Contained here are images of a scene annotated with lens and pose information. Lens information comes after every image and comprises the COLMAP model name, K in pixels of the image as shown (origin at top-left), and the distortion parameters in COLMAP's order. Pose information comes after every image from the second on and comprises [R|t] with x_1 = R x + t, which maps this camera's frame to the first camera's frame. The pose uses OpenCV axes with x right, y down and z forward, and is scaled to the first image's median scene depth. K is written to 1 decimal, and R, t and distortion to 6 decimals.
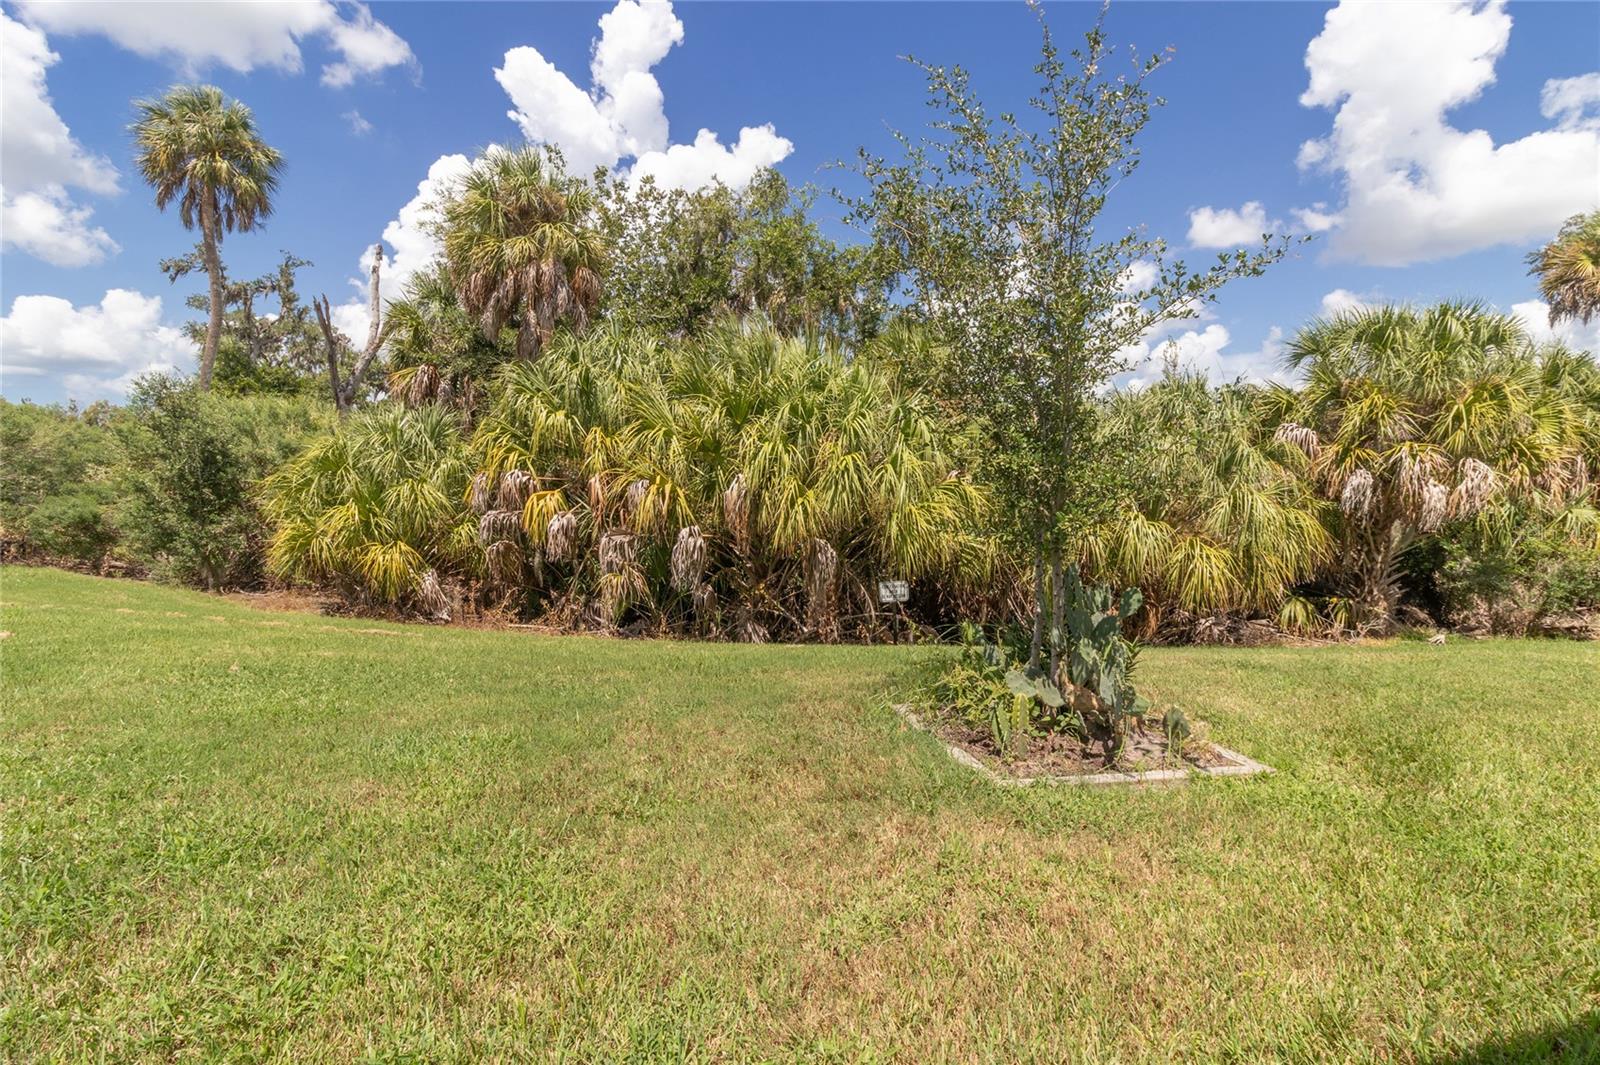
lens RADIAL K [[748.0, 0, 799.6], [0, 748.0, 507.2], [0, 0, 1]] dist [-0.019740, -0.000142]
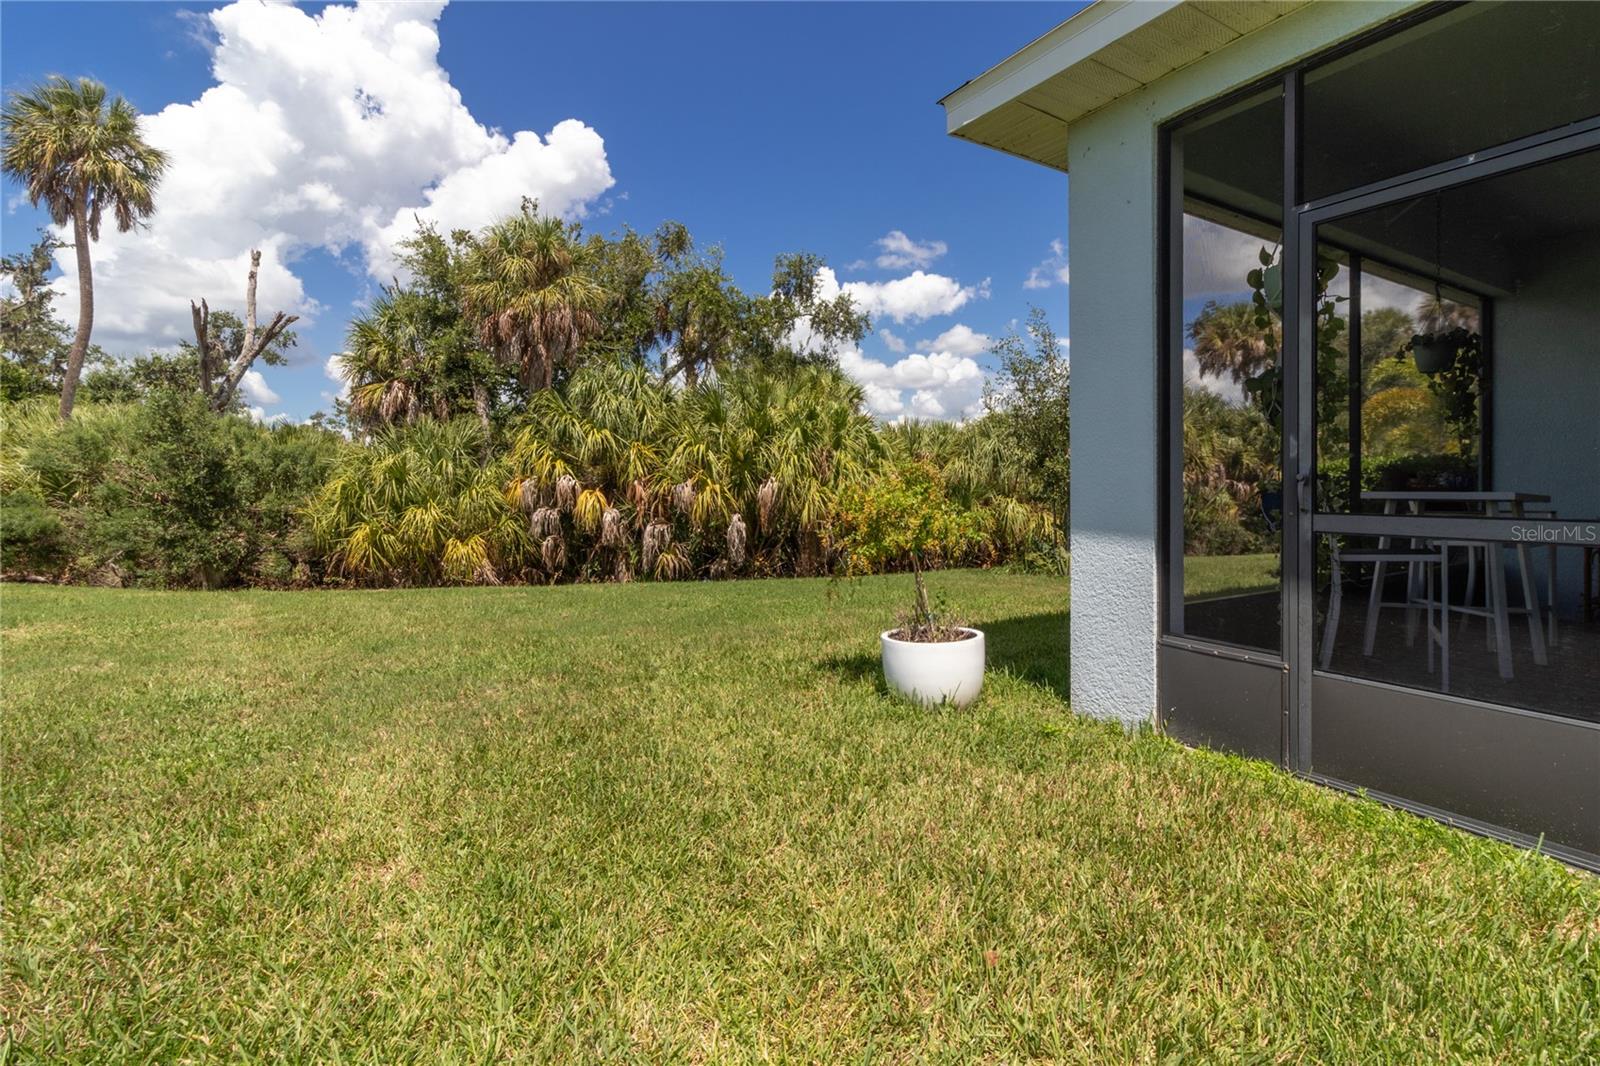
lens RADIAL K [[748.0, 0, 799.6], [0, 748.0, 507.7], [0, 0, 1]] dist [-0.019740, -0.000142]
pose [[0.949920, -0.019044, 0.311912, -0.329546], [0.020984, 0.999776, -0.002866, 0.013133], [-0.311787, 0.009267, 0.950107, -0.269551]]
